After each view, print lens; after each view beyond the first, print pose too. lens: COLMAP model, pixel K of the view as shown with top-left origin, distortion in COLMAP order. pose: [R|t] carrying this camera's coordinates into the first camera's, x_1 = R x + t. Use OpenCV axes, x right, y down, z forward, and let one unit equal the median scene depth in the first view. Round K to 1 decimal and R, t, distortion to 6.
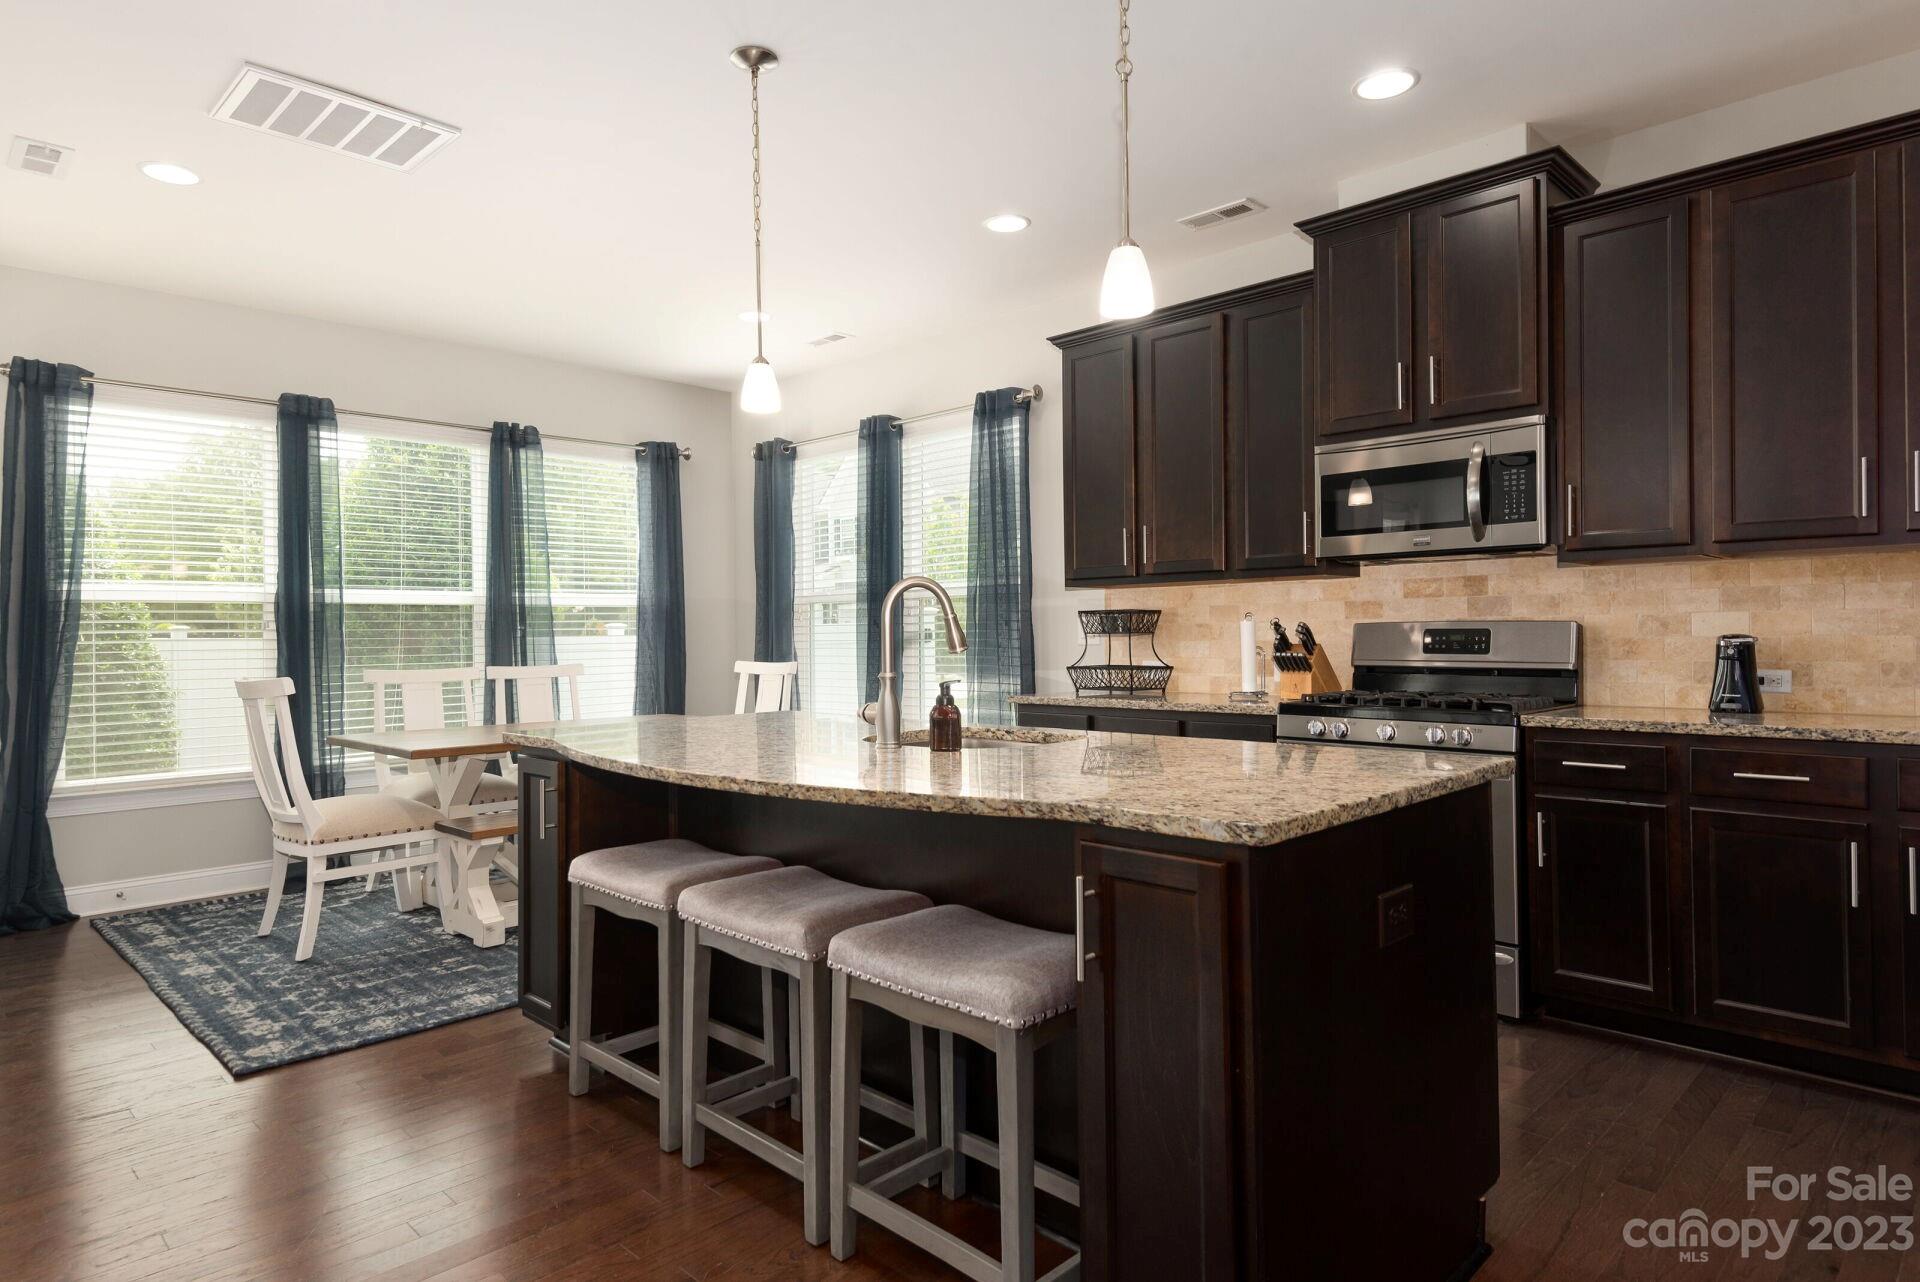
lens RADIAL K [[1114.5, 0, 922.1], [0, 1114.5, 642.8], [0, 0, 1]] dist [0.029560, -0.000343]
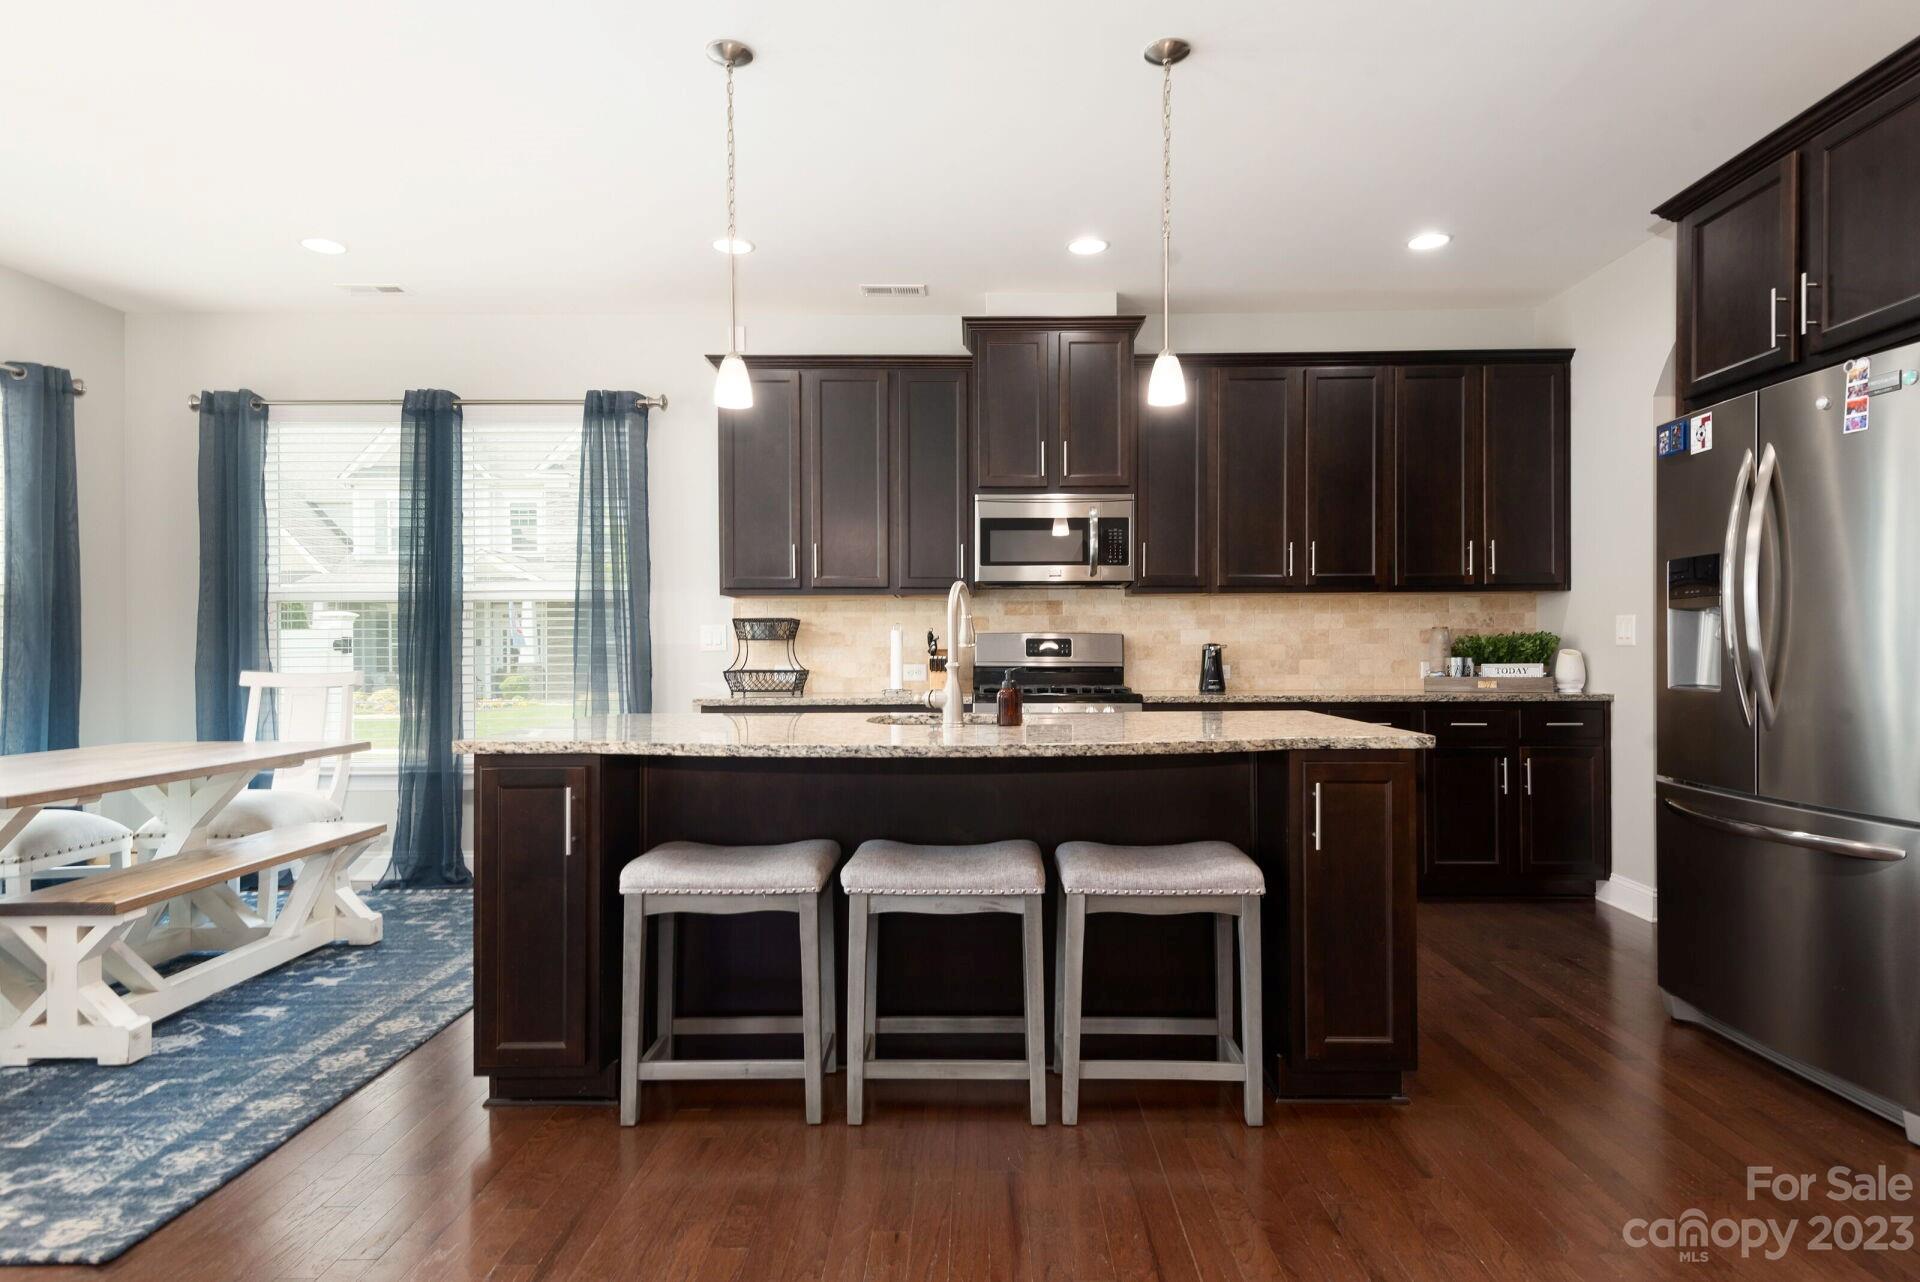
lens RADIAL K [[1109.0, 0, 994.1], [0, 1109.0, 663.3], [0, 0, 1]] dist [0.018136, -0.002132]
pose [[0.685589, -0.000346, 0.727988, -0.619971], [0.000774, 1.000000, -0.000253, 0.020196], [-0.727988, 0.000737, 0.685589, 0.126180]]
